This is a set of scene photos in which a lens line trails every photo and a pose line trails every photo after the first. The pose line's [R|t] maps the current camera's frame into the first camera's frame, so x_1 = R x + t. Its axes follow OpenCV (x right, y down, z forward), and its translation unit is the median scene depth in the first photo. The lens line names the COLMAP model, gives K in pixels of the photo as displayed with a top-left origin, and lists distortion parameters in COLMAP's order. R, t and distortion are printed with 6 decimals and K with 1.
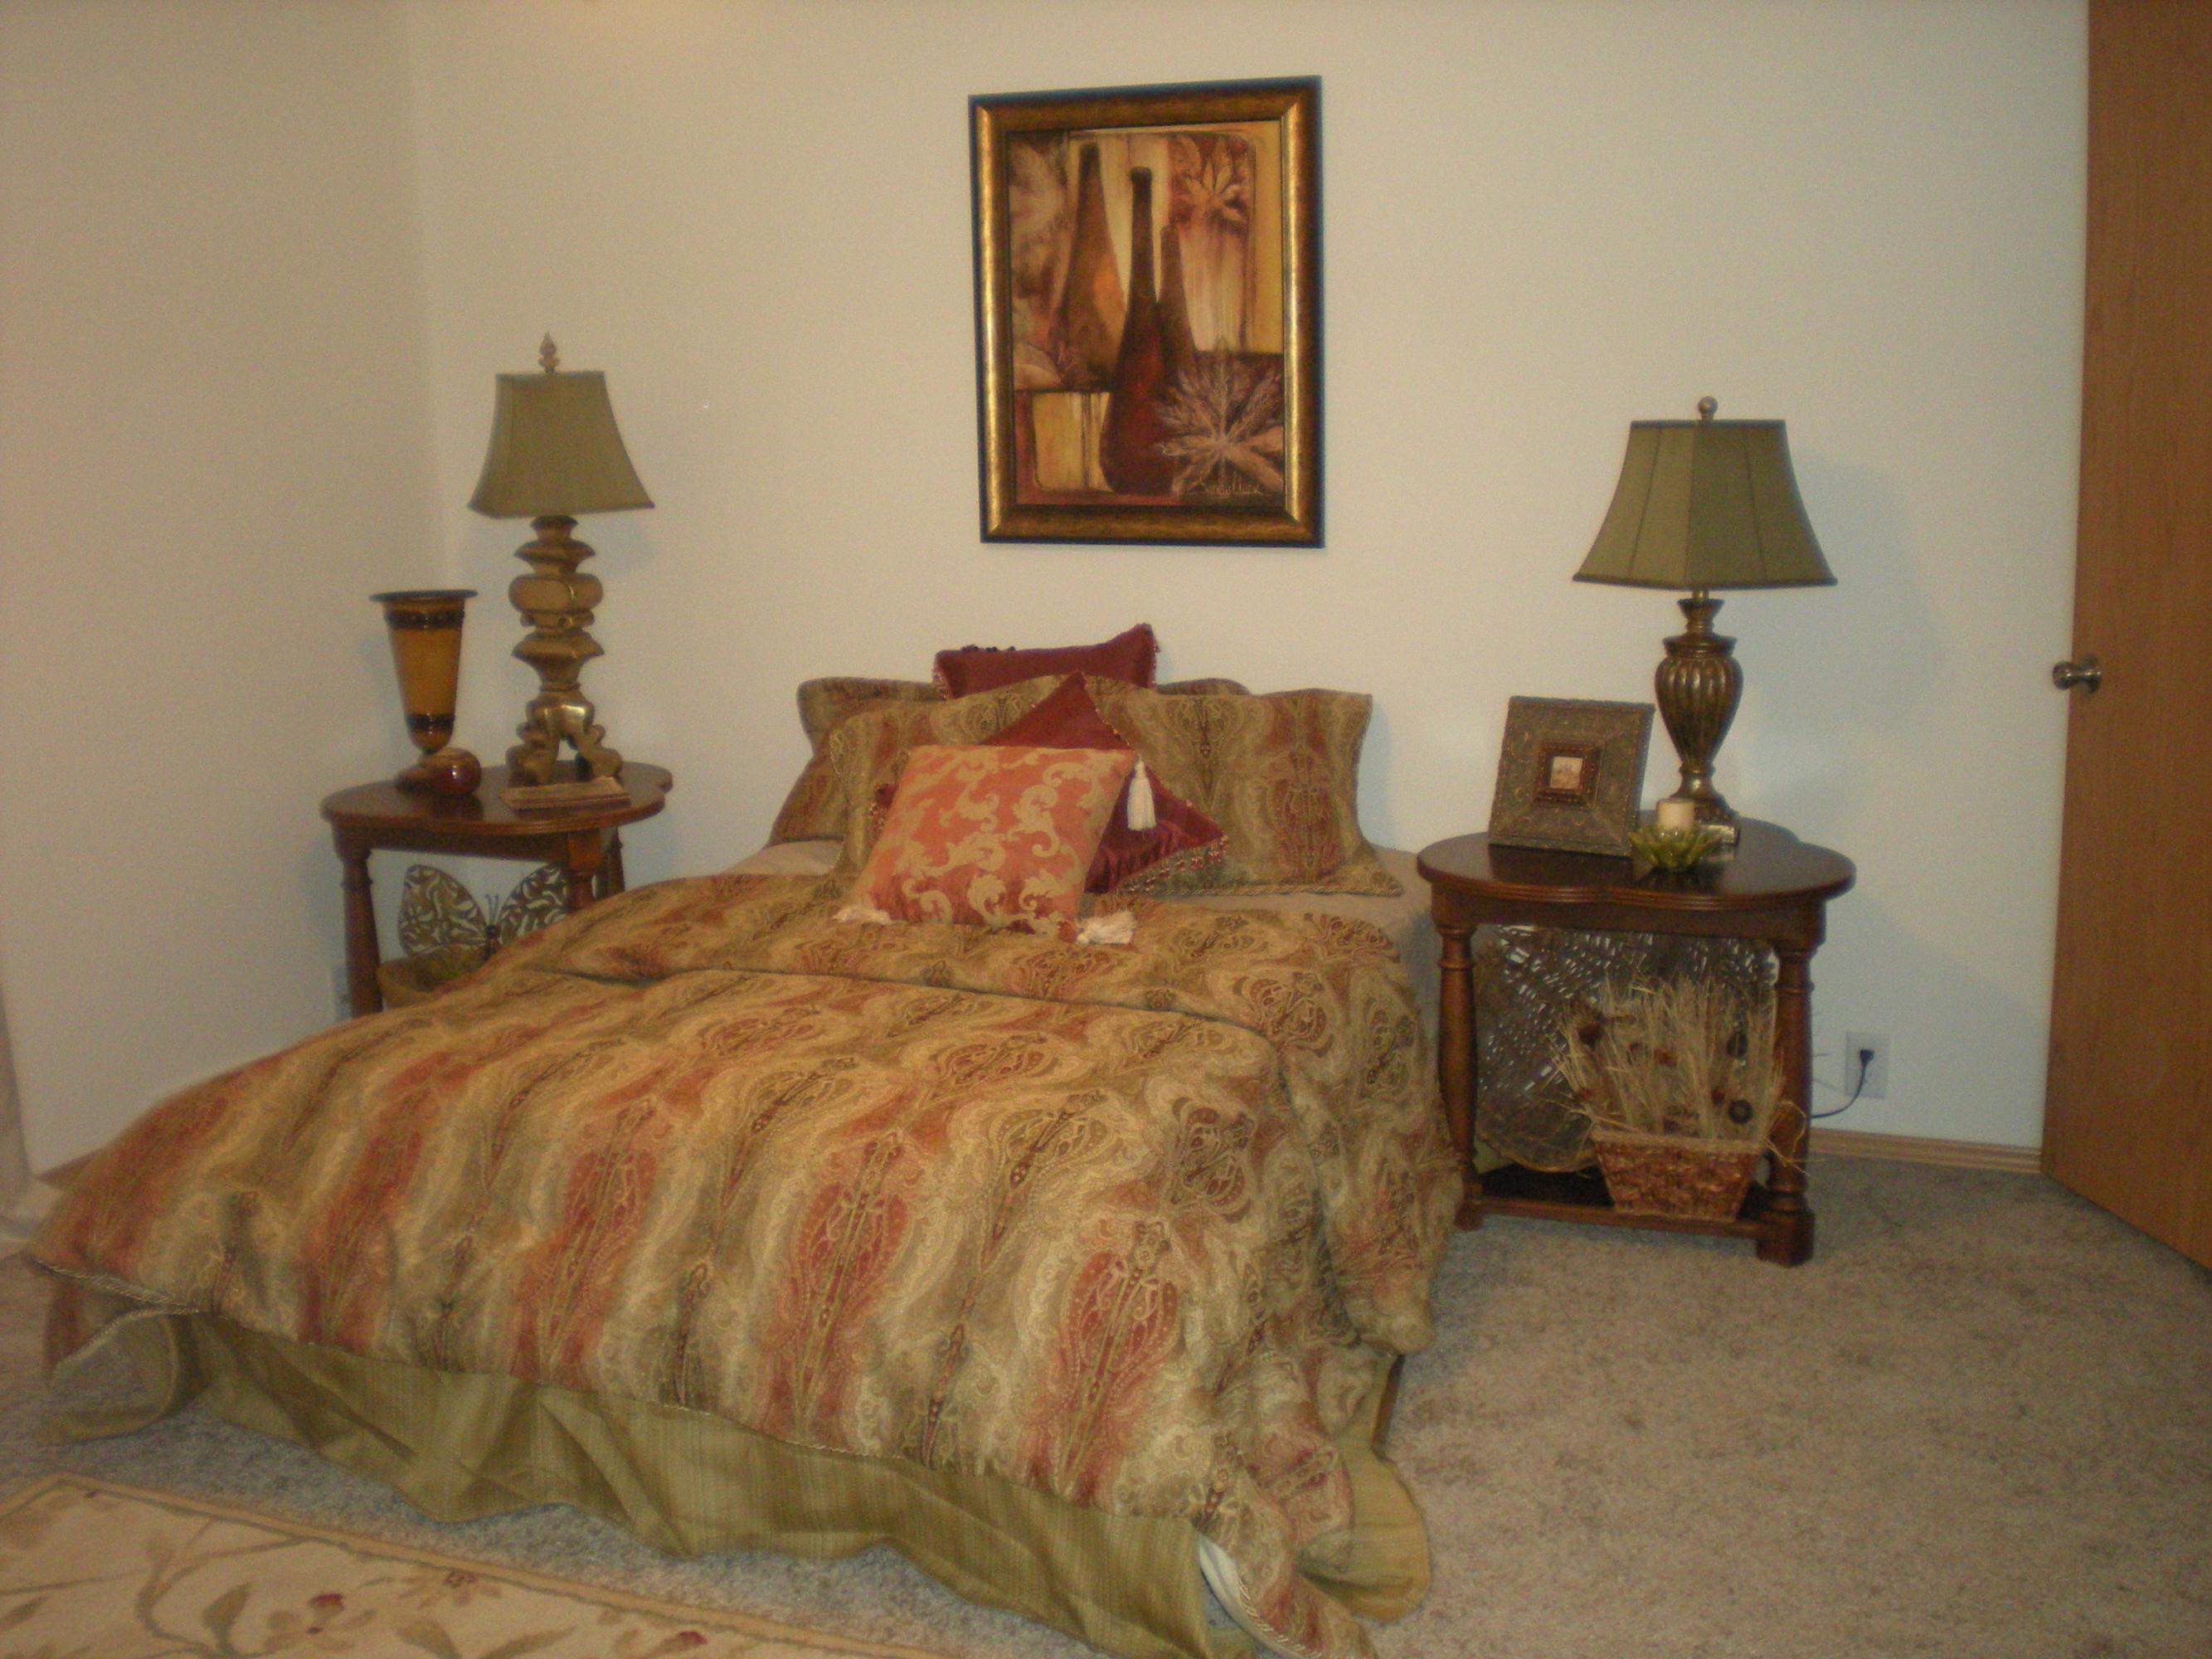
lens RADIAL K [[2496.2, 0, 1102.2], [0, 2496.2, 888.0], [0, 0, 1]] dist [-0.044931, -0.255585]
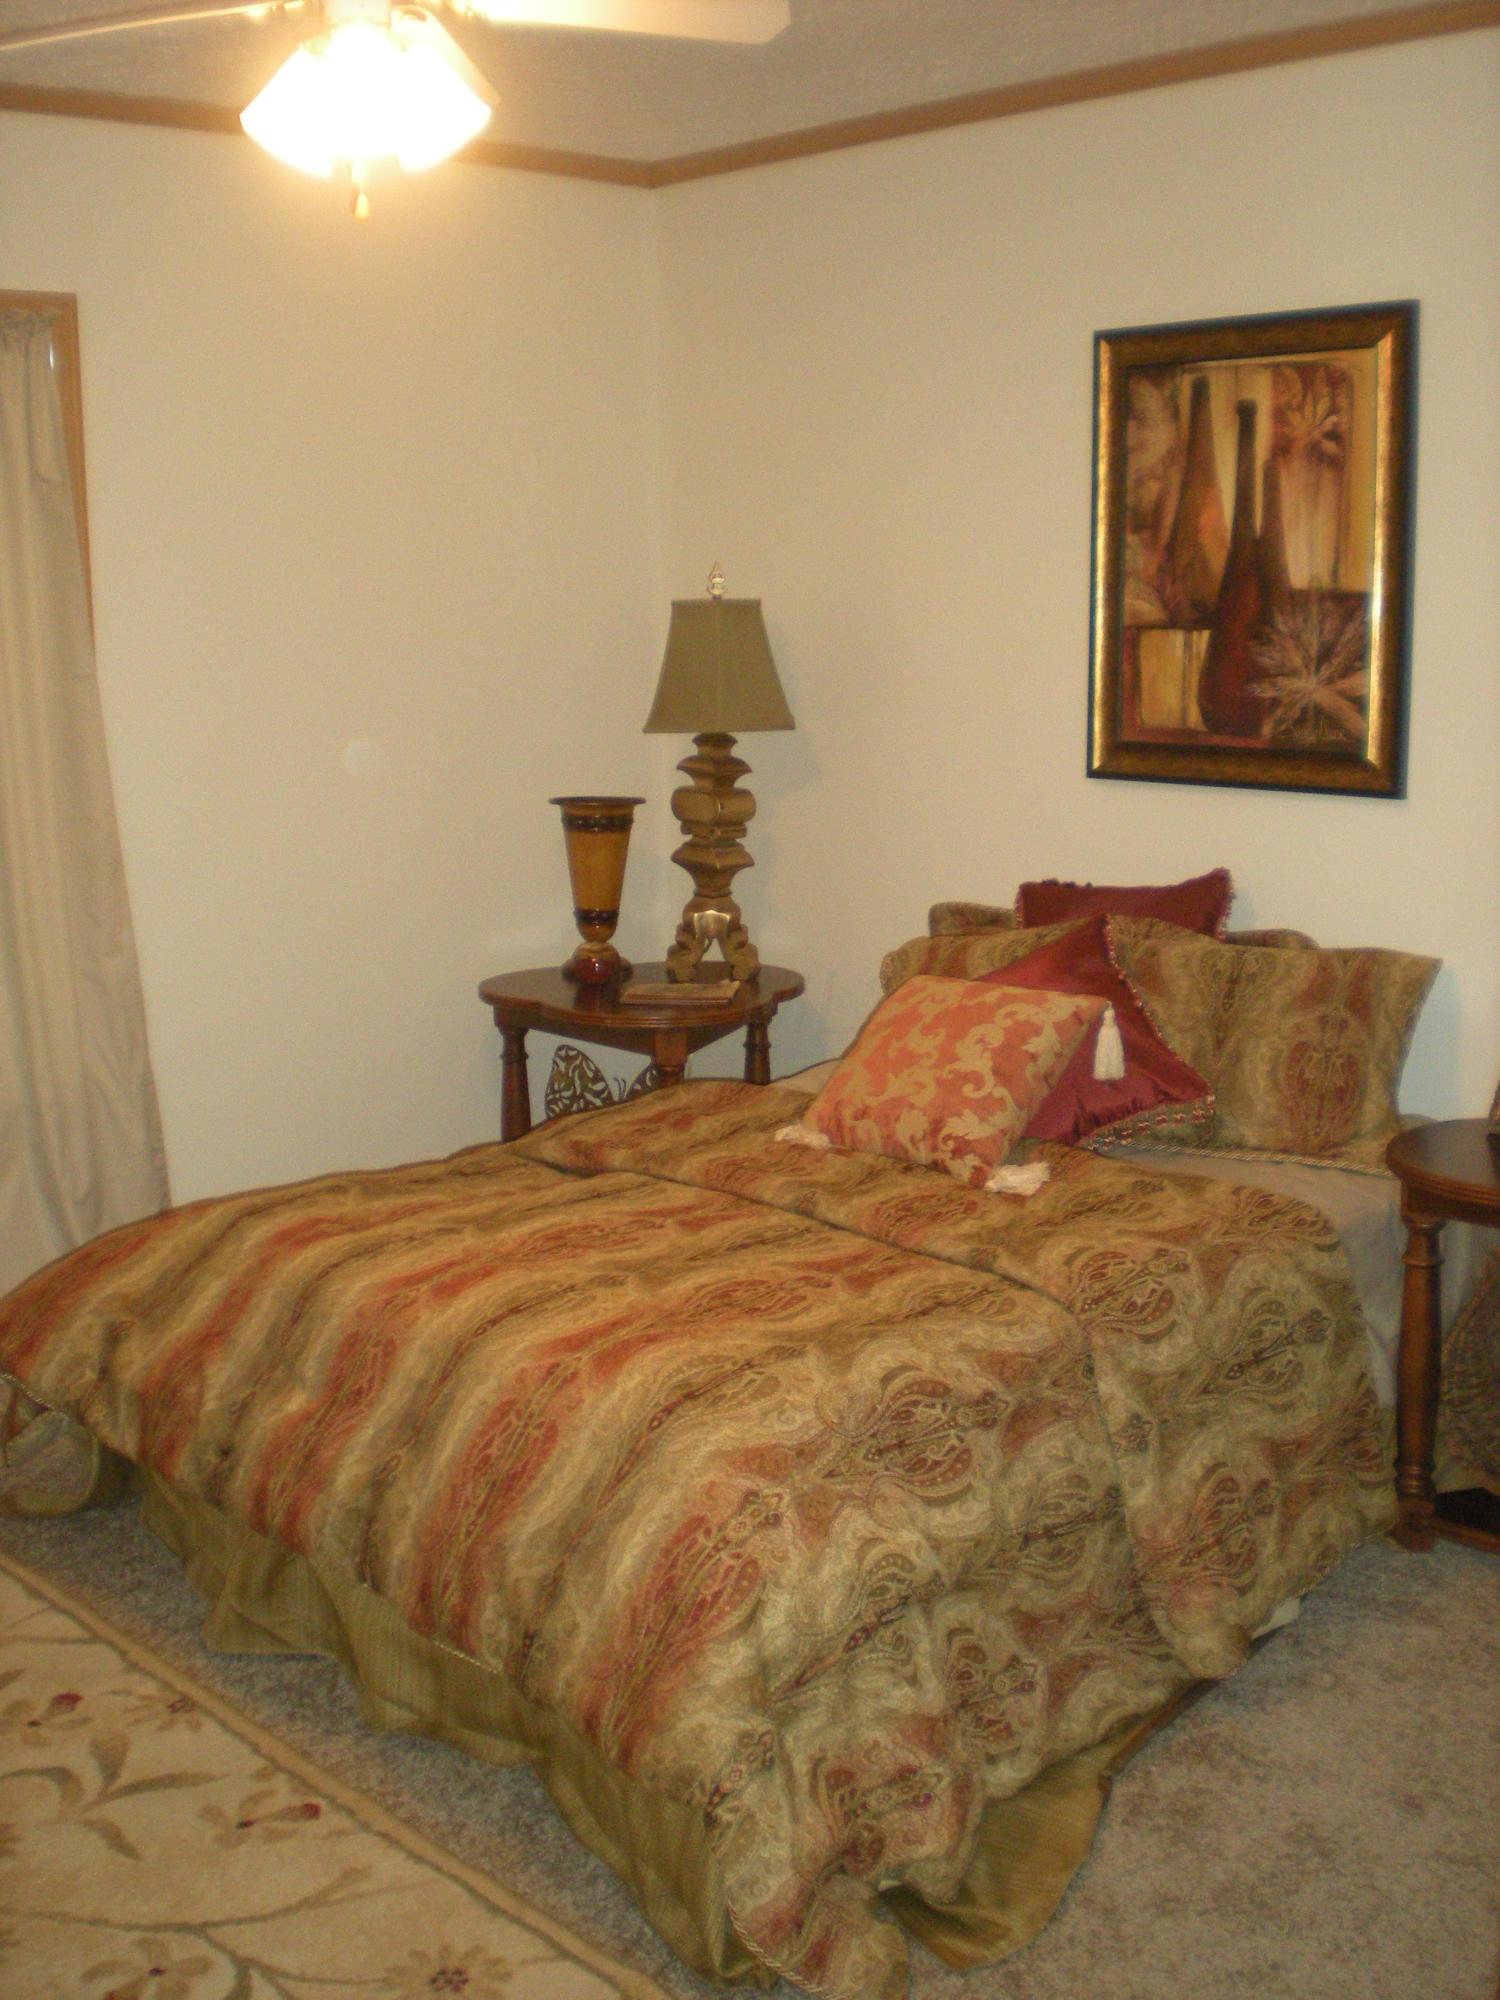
lens RADIAL K [[2256.8, 0, 752.7], [0, 2256.8, 1037.9], [0, 0, 1]] dist [-0.044931, -0.255585]
pose [[0.905250, 0.093257, -0.414519, 0.249561], [-0.101061, 0.994875, 0.003120, -0.028212], [0.412686, 0.039067, 0.910035, 0.150571]]
